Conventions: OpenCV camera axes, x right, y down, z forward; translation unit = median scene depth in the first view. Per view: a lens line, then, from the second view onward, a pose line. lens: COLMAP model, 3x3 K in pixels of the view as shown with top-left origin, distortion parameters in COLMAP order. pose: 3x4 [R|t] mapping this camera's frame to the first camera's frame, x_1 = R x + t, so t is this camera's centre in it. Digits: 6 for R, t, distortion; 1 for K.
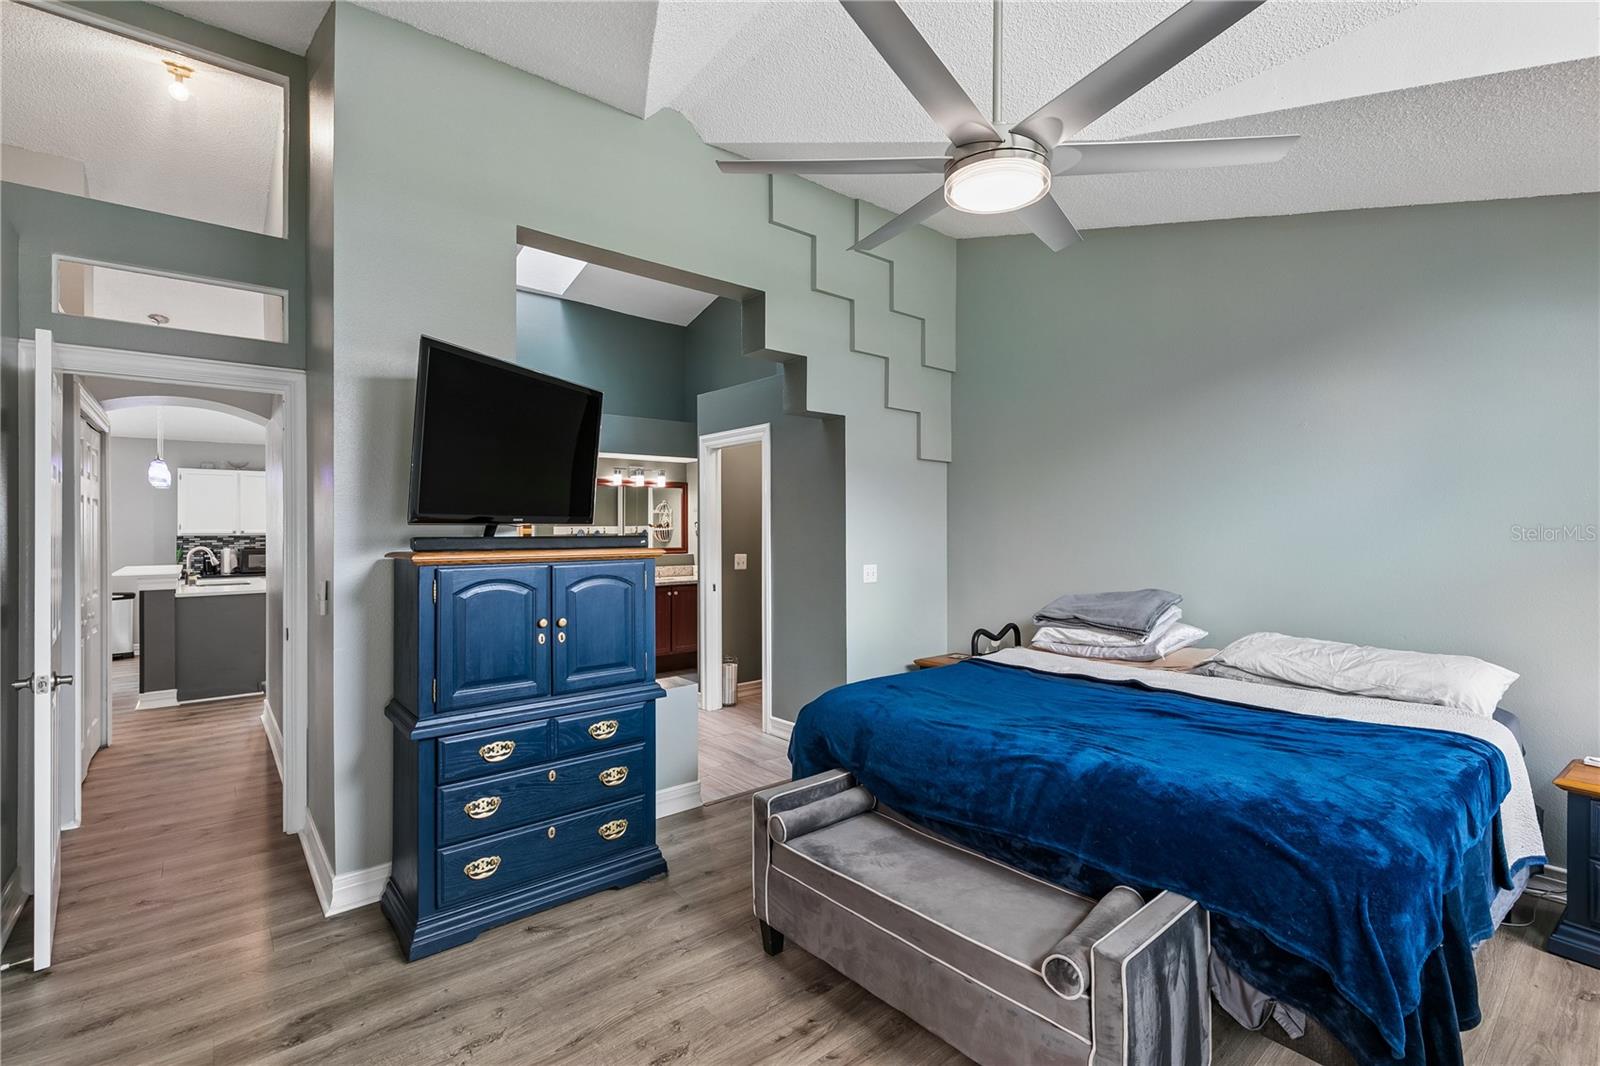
lens RADIAL K [[711.9, 0, 807.8], [0, 711.9, 536.3], [0, 0, 1]] dist [0.002258, -0.000184]
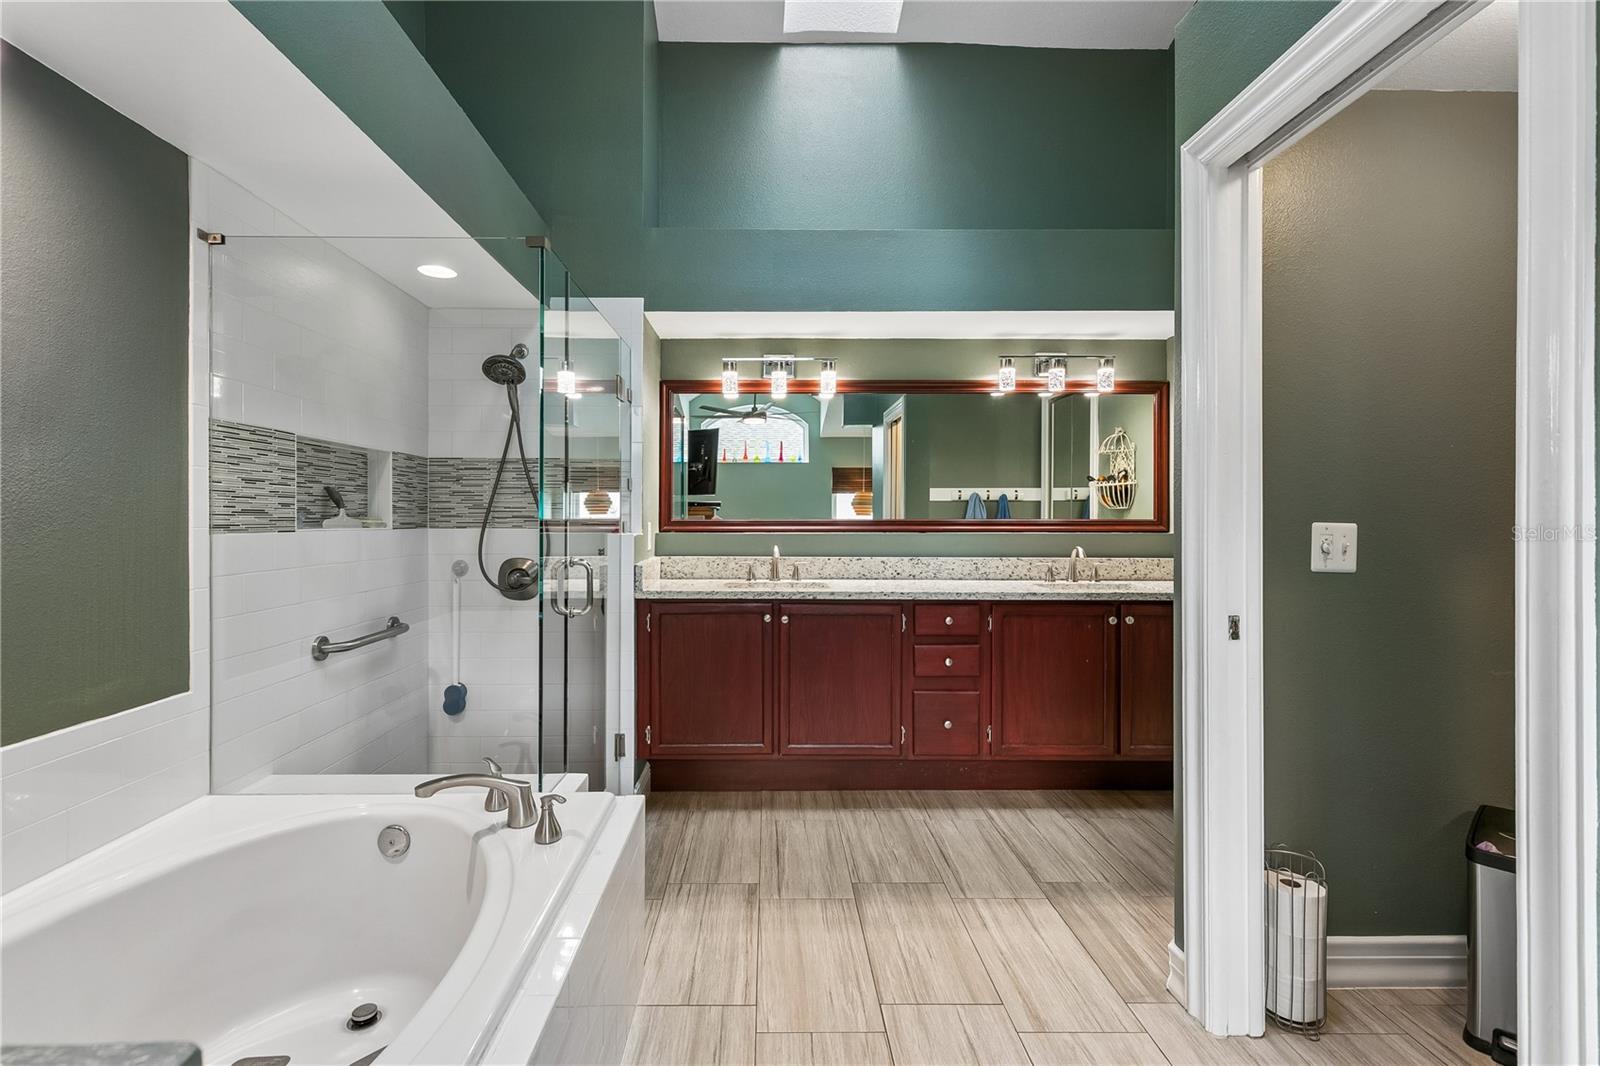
lens RADIAL K [[727.0, 0, 768.8], [0, 727.0, 519.8], [0, 0, 1]] dist [0.002868, 0.000292]
pose [[0.762087, 0.000283, -0.647474, -0.064177], [-0.009080, 0.999906, -0.010250, 0.024658], [0.647410, 0.013690, 0.762019, 0.497715]]
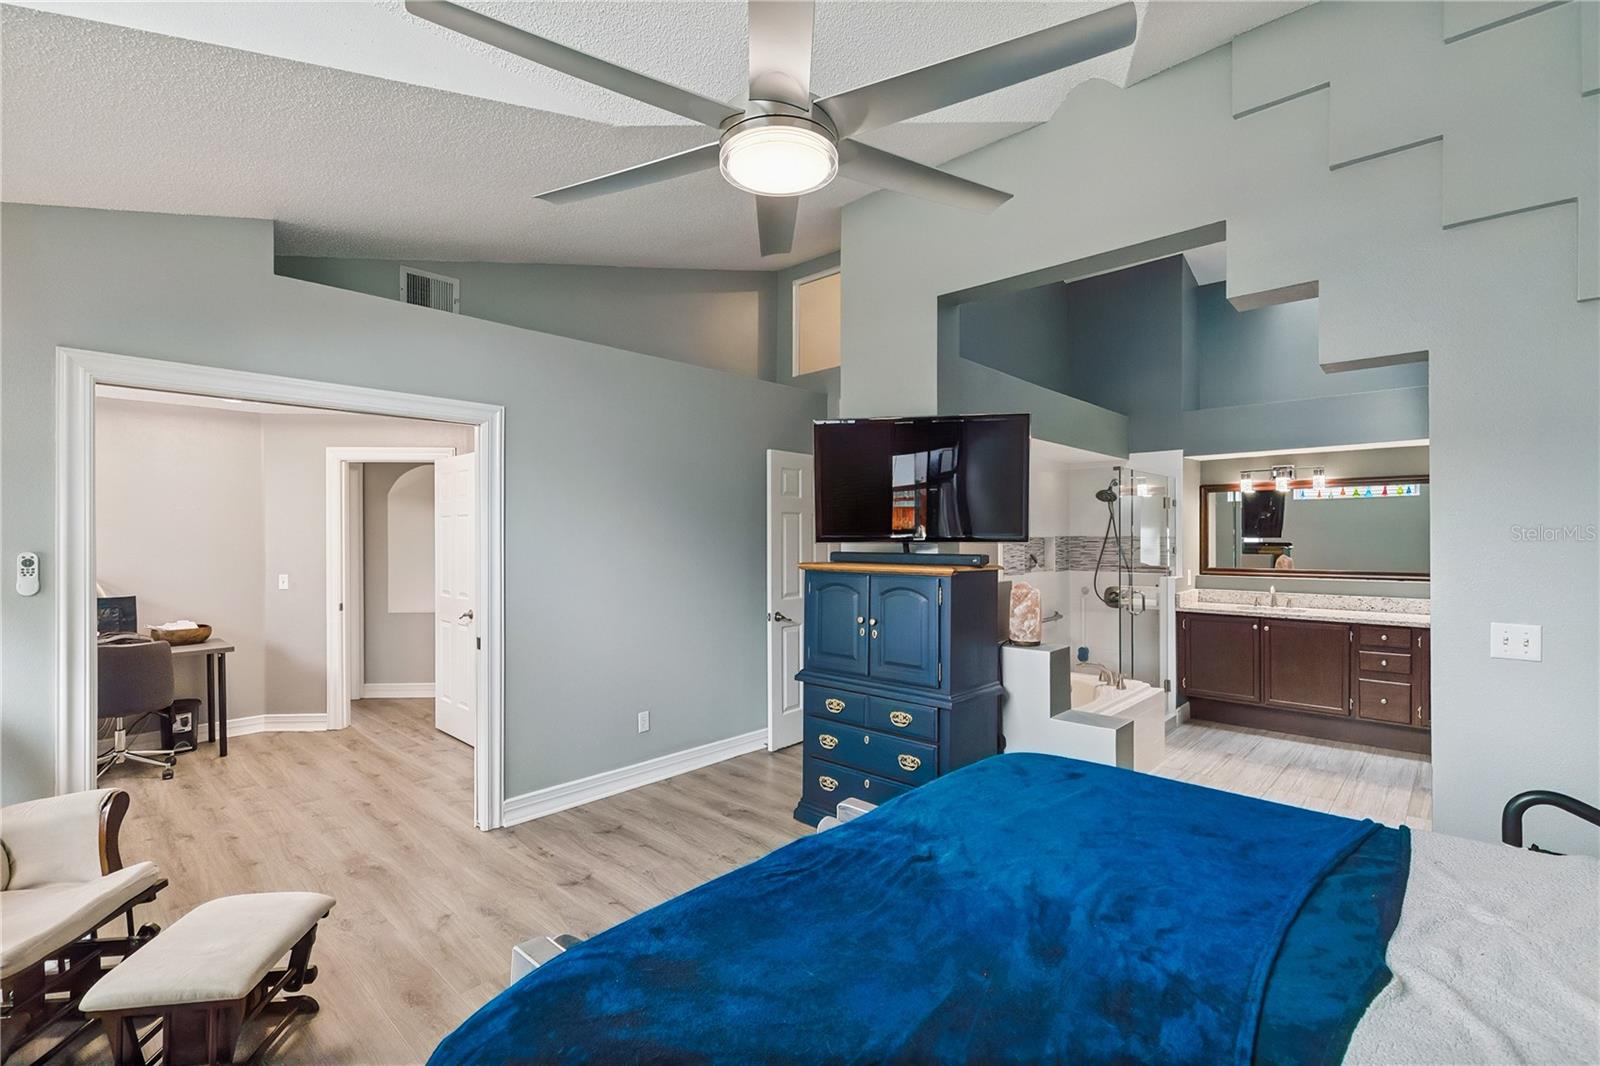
lens RADIAL K [[711.9, 0, 807.8], [0, 711.9, 536.3], [0, 0, 1]] dist [0.002258, -0.000184]
pose [[0.113140, -0.000562, -0.993579, 0.334870], [-0.010215, 0.999946, -0.001729, -0.009968], [0.993526, 0.010345, 0.113129, 0.276900]]
